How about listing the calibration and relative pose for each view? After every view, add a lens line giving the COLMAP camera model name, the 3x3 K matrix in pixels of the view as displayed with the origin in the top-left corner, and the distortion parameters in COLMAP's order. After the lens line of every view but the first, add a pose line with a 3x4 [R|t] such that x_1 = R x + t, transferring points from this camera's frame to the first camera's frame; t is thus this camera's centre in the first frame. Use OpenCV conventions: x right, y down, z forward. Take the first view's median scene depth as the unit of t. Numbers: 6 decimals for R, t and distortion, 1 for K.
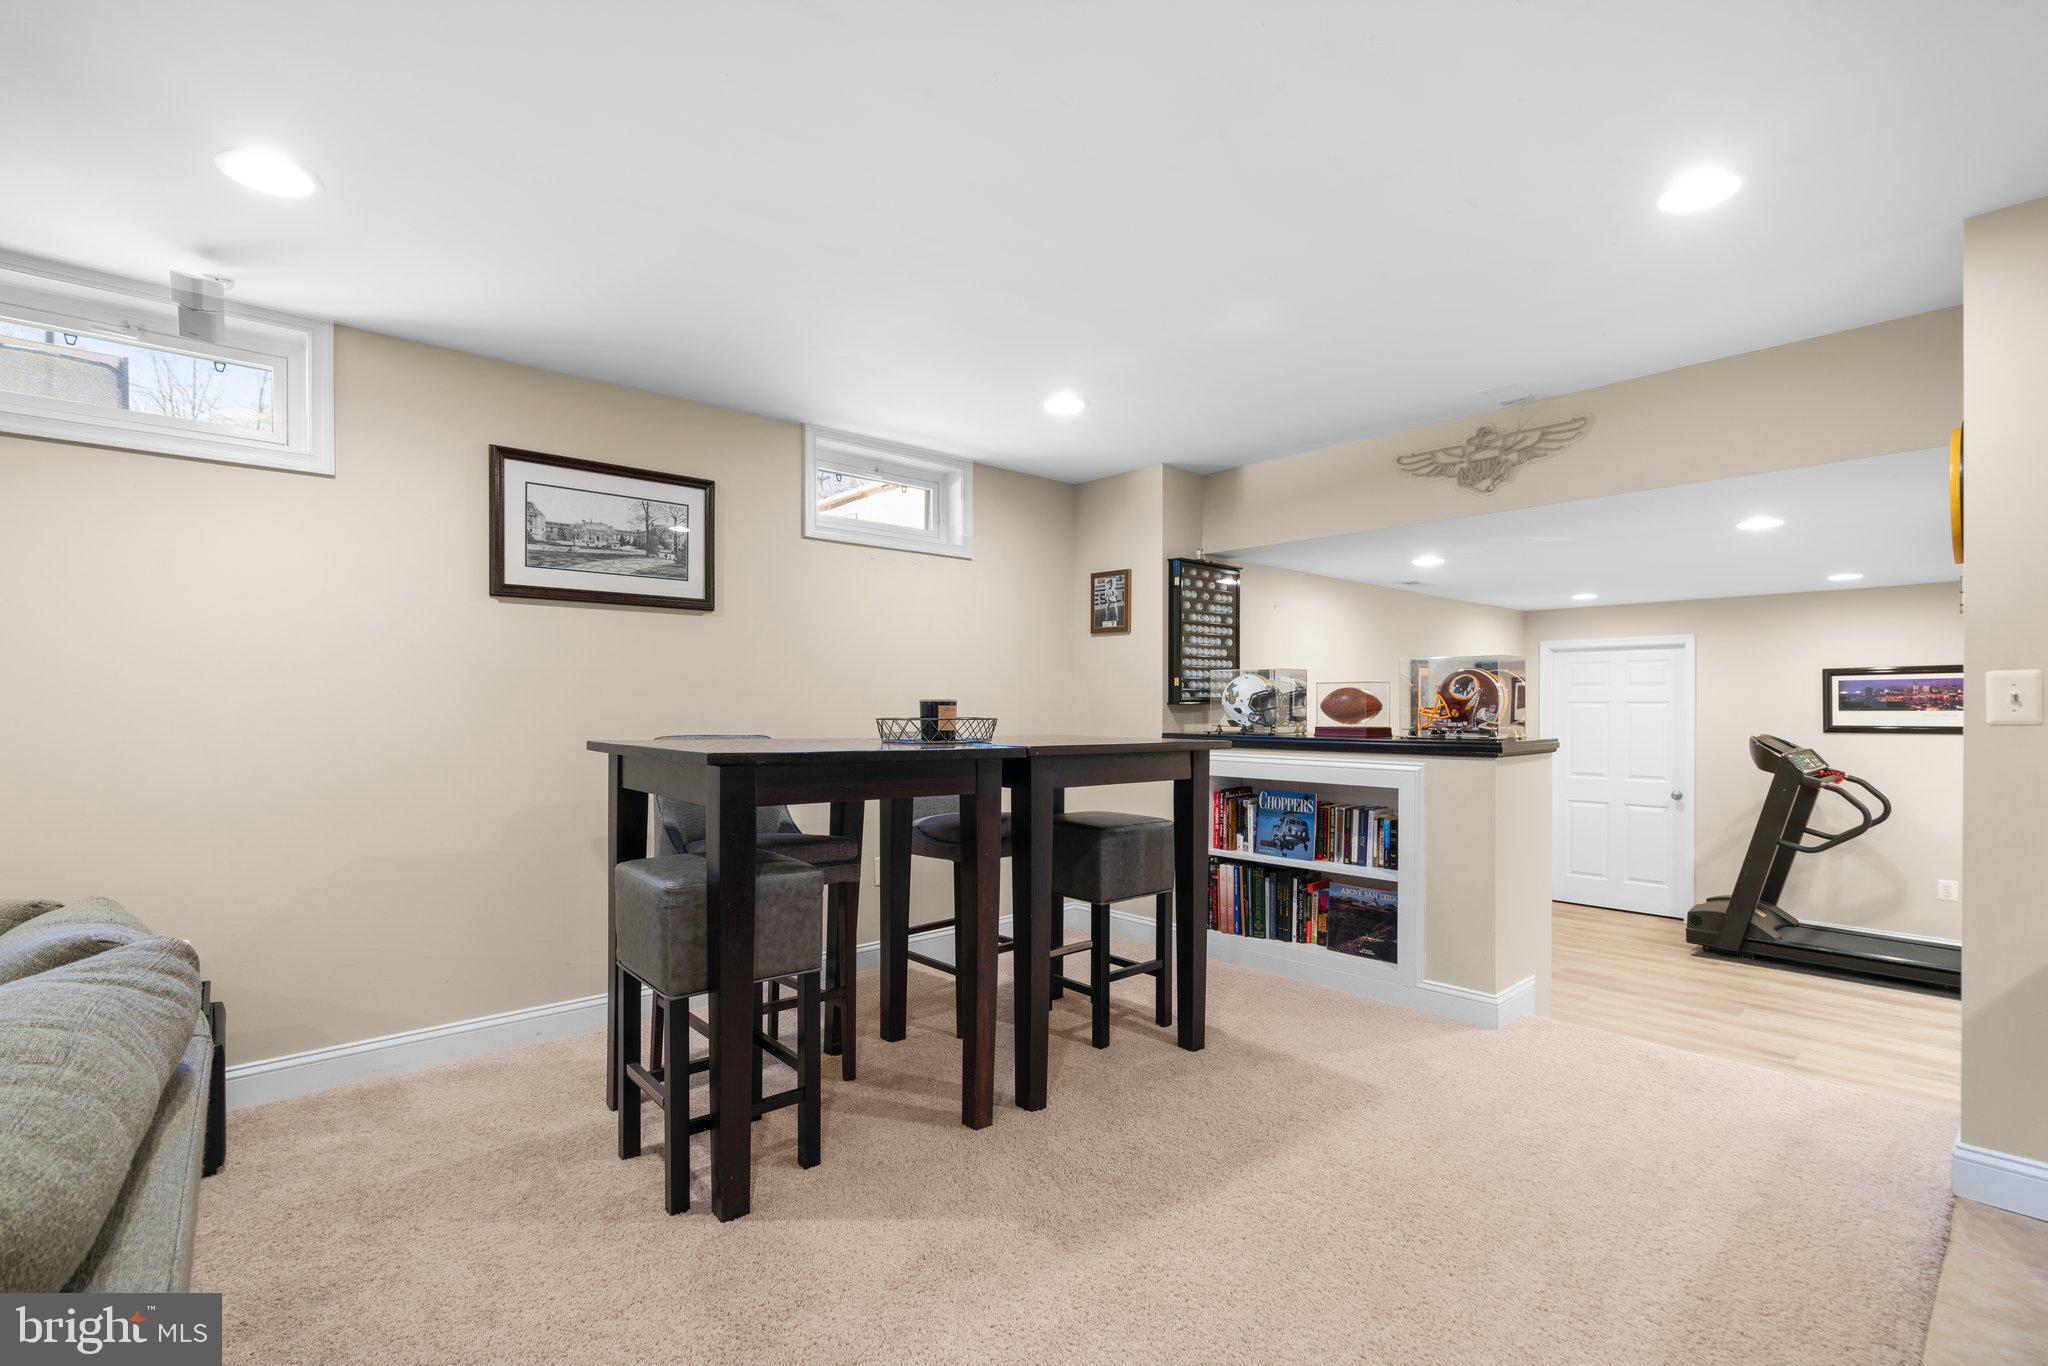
lens RADIAL K [[926.6, 0, 1024.7], [0, 926.6, 709.9], [0, 0, 1]] dist [-0.011495, 0.003107]
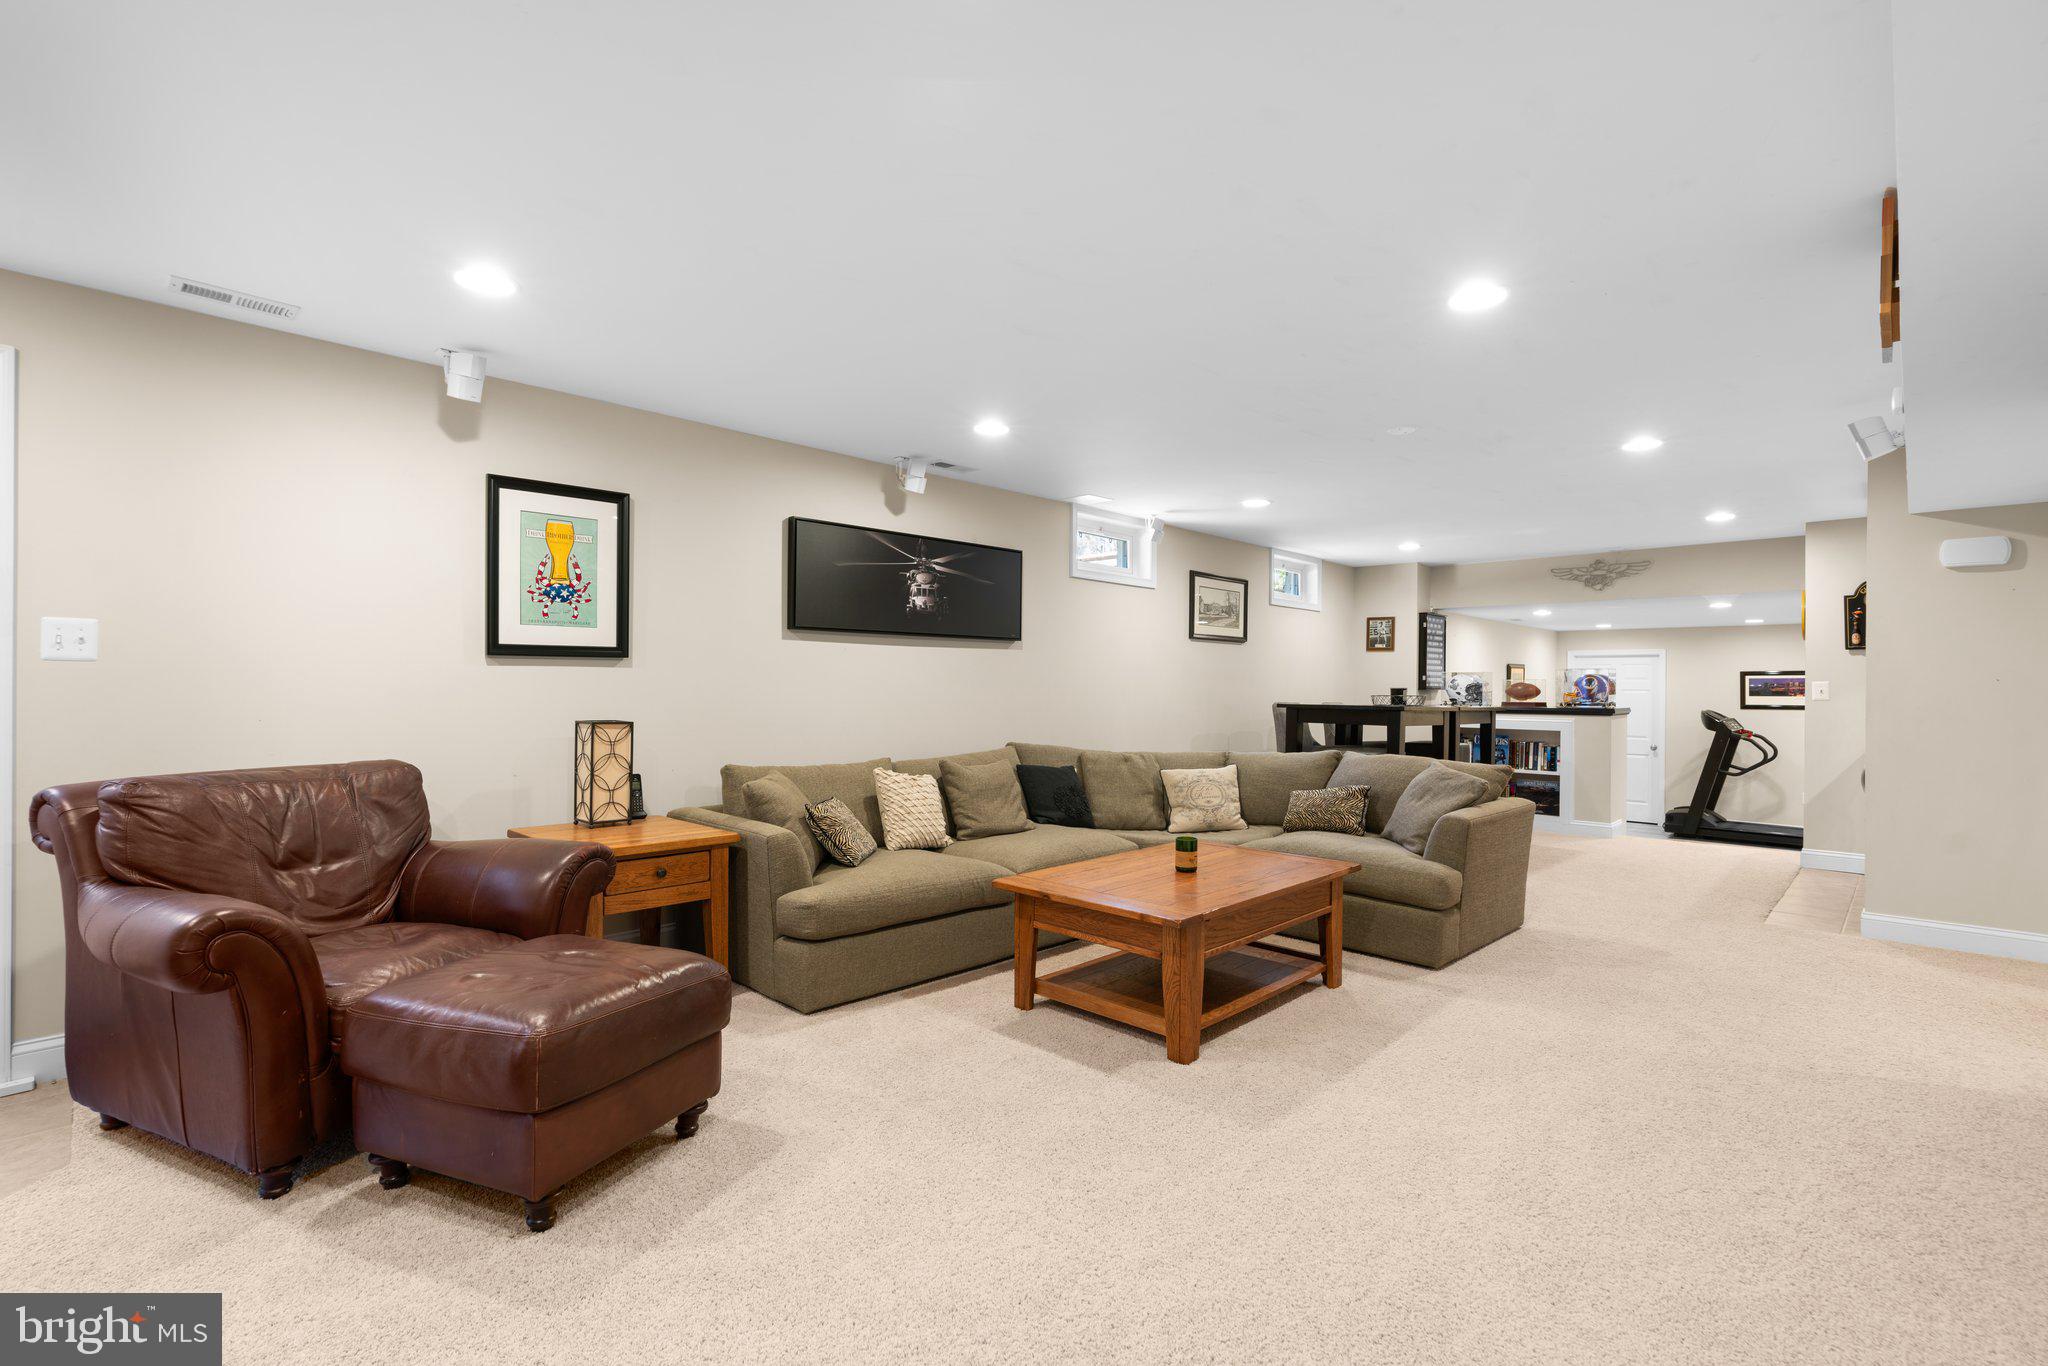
lens RADIAL K [[926.6, 0, 1028.3], [0, 926.6, 686.6], [0, 0, 1]] dist [-0.011495, 0.003107]
pose [[0.997069, 0.008506, 0.076029, -0.747788], [-0.008072, 0.999949, -0.006020, 0.005212], [-0.076076, 0.005389, 0.997087, -0.779412]]
